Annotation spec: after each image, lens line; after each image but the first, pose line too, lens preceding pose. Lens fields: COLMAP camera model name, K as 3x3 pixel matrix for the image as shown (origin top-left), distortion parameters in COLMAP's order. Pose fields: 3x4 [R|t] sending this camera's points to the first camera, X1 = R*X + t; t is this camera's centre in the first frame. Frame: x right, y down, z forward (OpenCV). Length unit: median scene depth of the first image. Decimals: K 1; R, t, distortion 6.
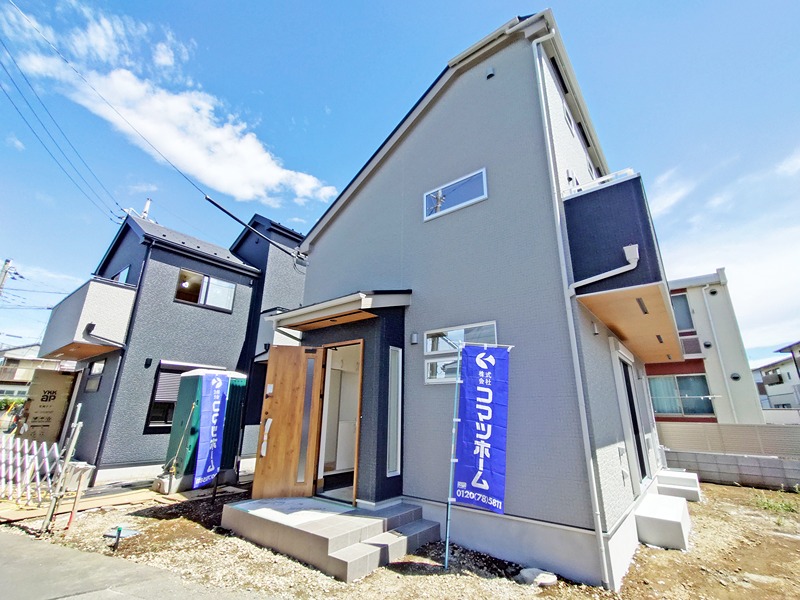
lens RADIAL K [[358.5, 0, 400.0], [0, 358.5, 300.0], [0, 0, 1]] dist [-0.001790, -0.000693]
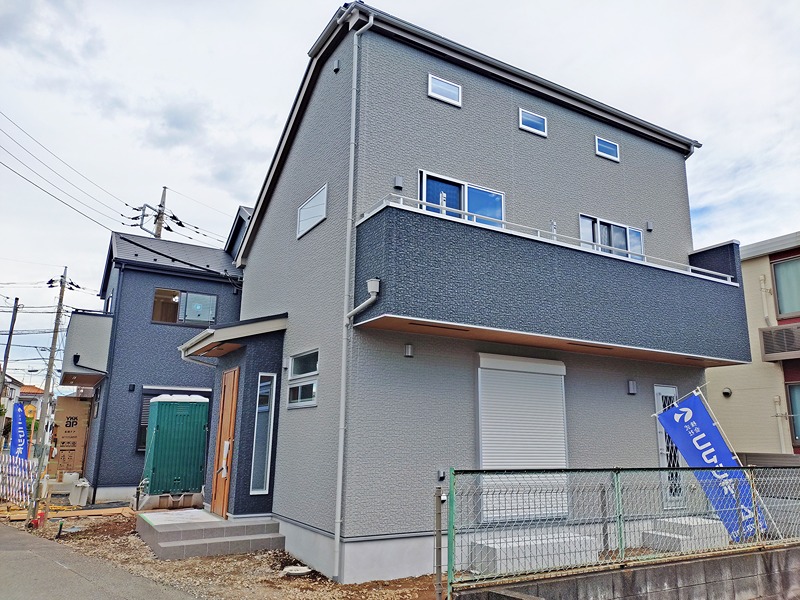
lens RADIAL K [[589.9, 0, 400.0], [0, 589.9, 300.0], [0, 0, 1]] dist [0.022307, 0.000485]
pose [[0.931234, -0.079612, -0.355619, 0.615294], [0.104866, 0.993111, 0.052278, -0.078729], [0.349007, -0.085975, 0.933168, -0.266132]]
